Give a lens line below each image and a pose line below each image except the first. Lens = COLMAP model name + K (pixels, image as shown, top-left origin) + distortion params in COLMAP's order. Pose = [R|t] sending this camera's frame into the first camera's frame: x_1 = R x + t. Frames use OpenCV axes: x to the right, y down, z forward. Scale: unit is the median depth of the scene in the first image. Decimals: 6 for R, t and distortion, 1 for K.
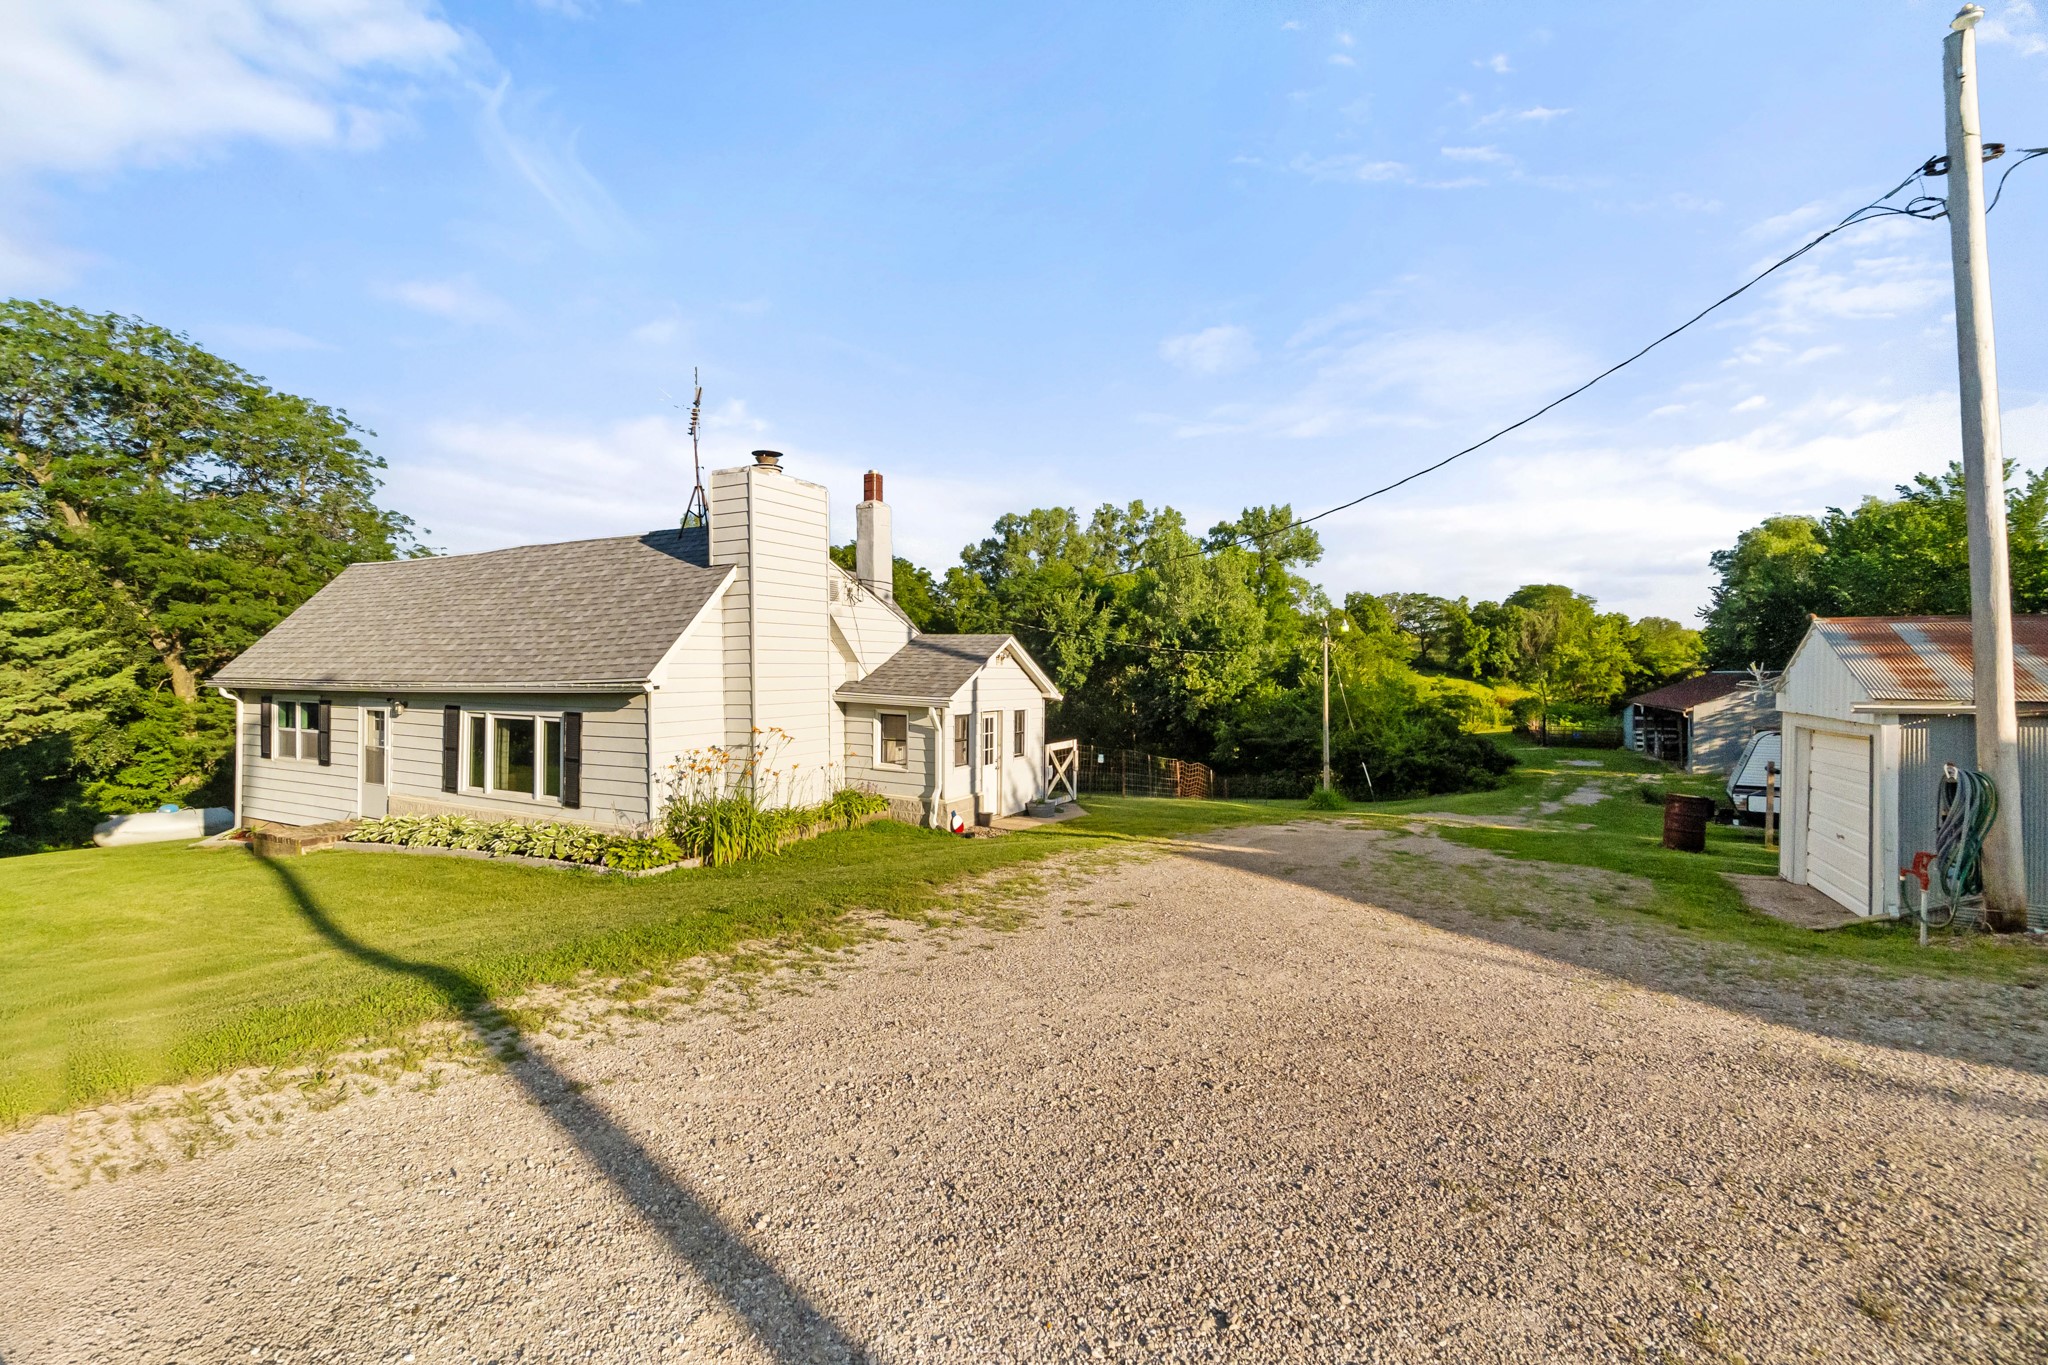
lens RADIAL K [[879.3, 0, 1024.0], [0, 879.3, 682.5], [0, 0, 1]] dist [0.002952, 0.000495]
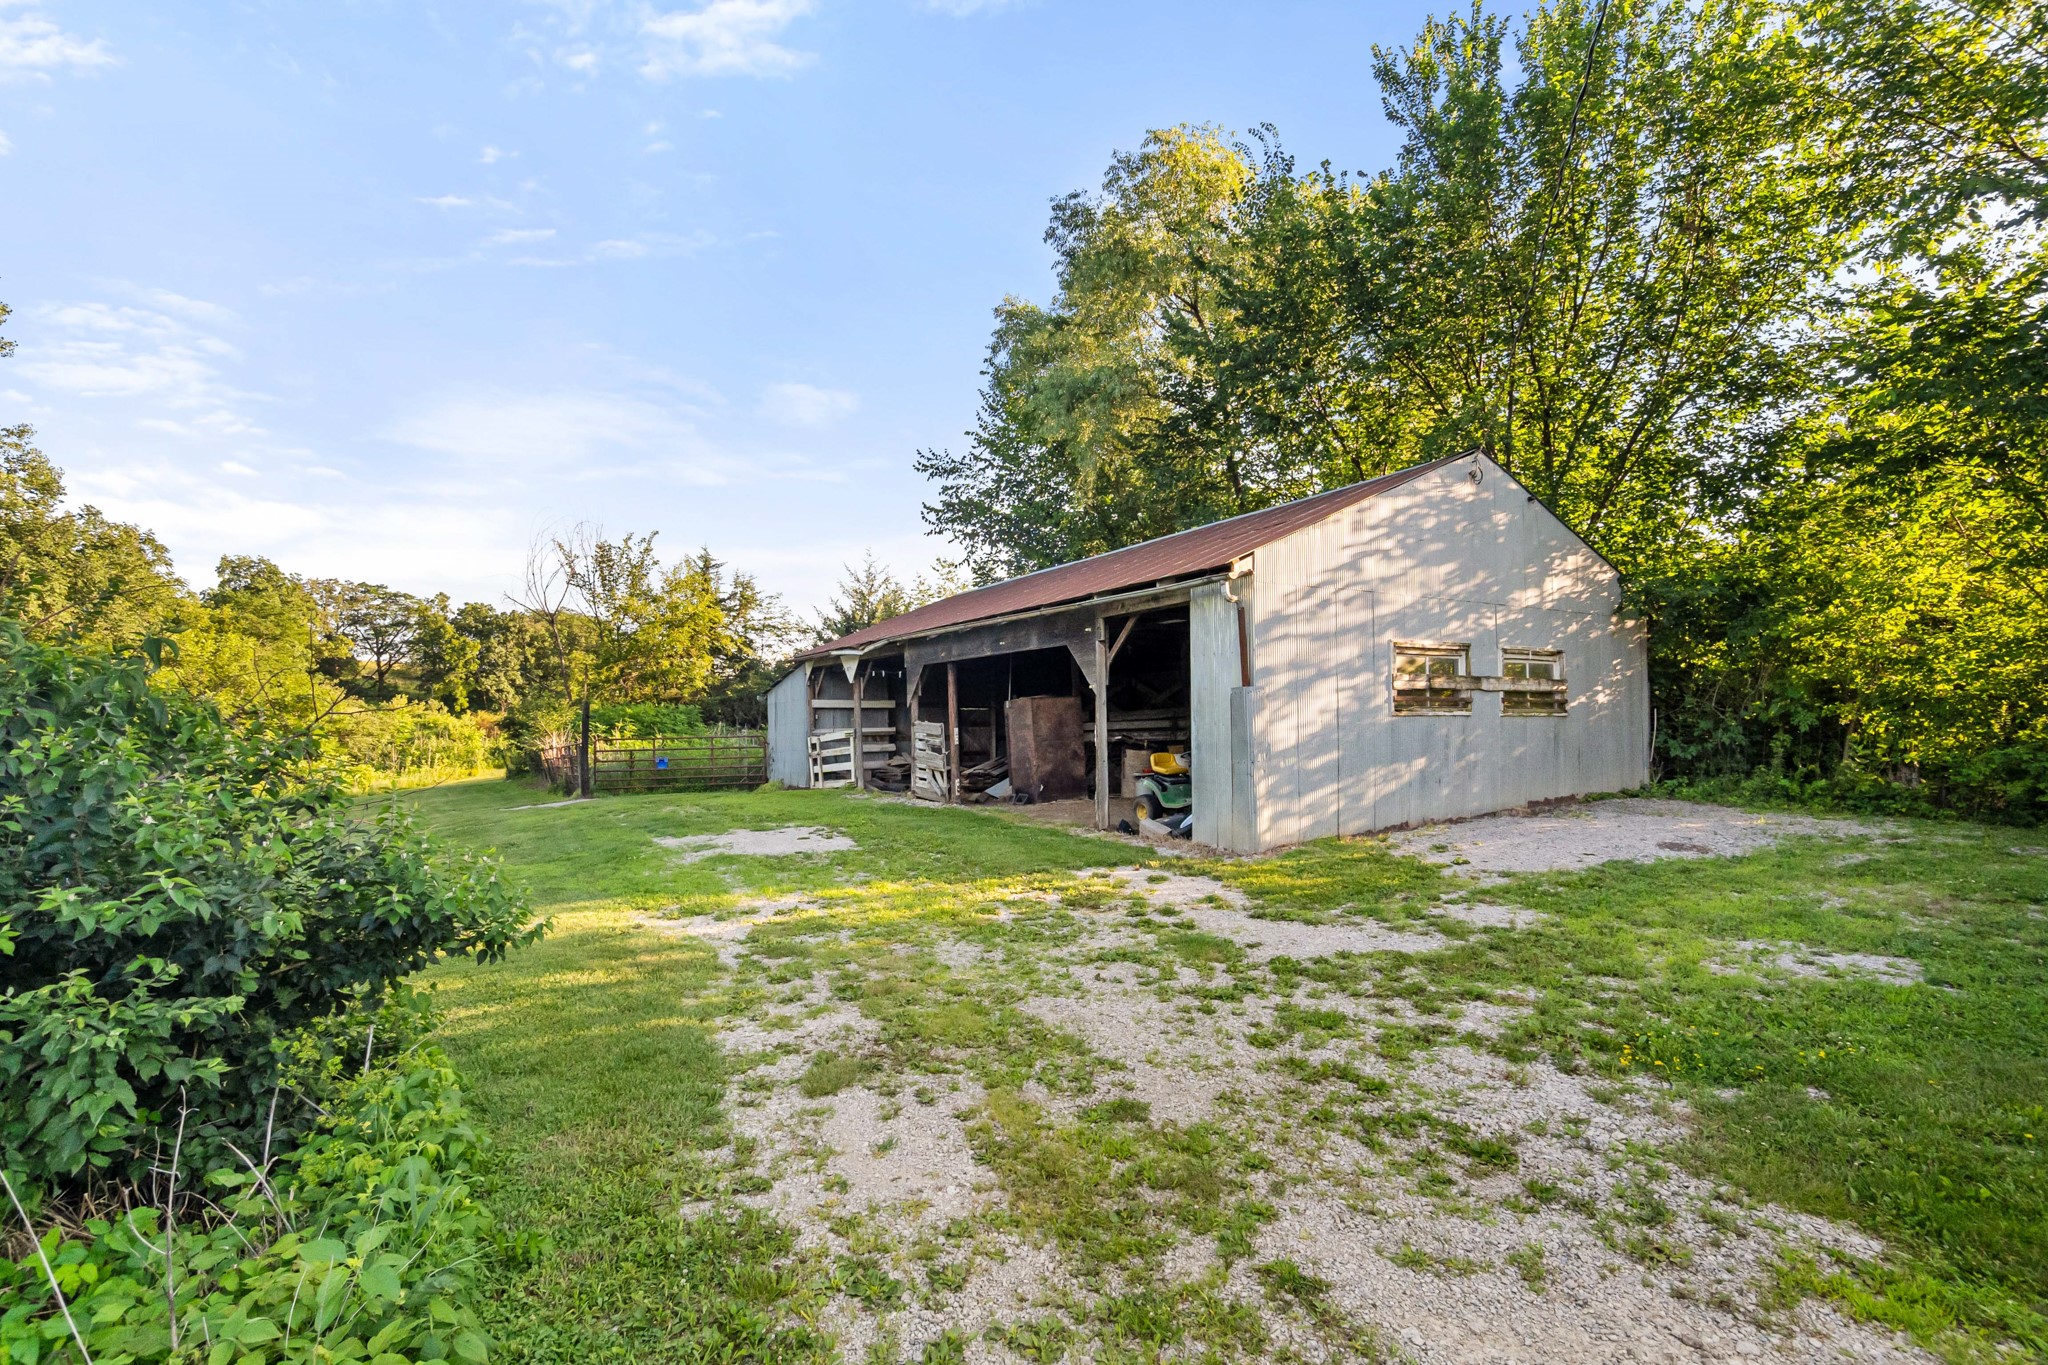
lens RADIAL K [[944.7, 0, 997.5], [0, 944.7, 719.3], [0, 0, 1]] dist [-0.011604, 0.000546]
pose [[0.559081, 0.006425, 0.829088, 0.488057], [0.017181, 0.999665, -0.019333, 0.069043], [-0.828935, 0.025053, 0.558783, 0.860336]]
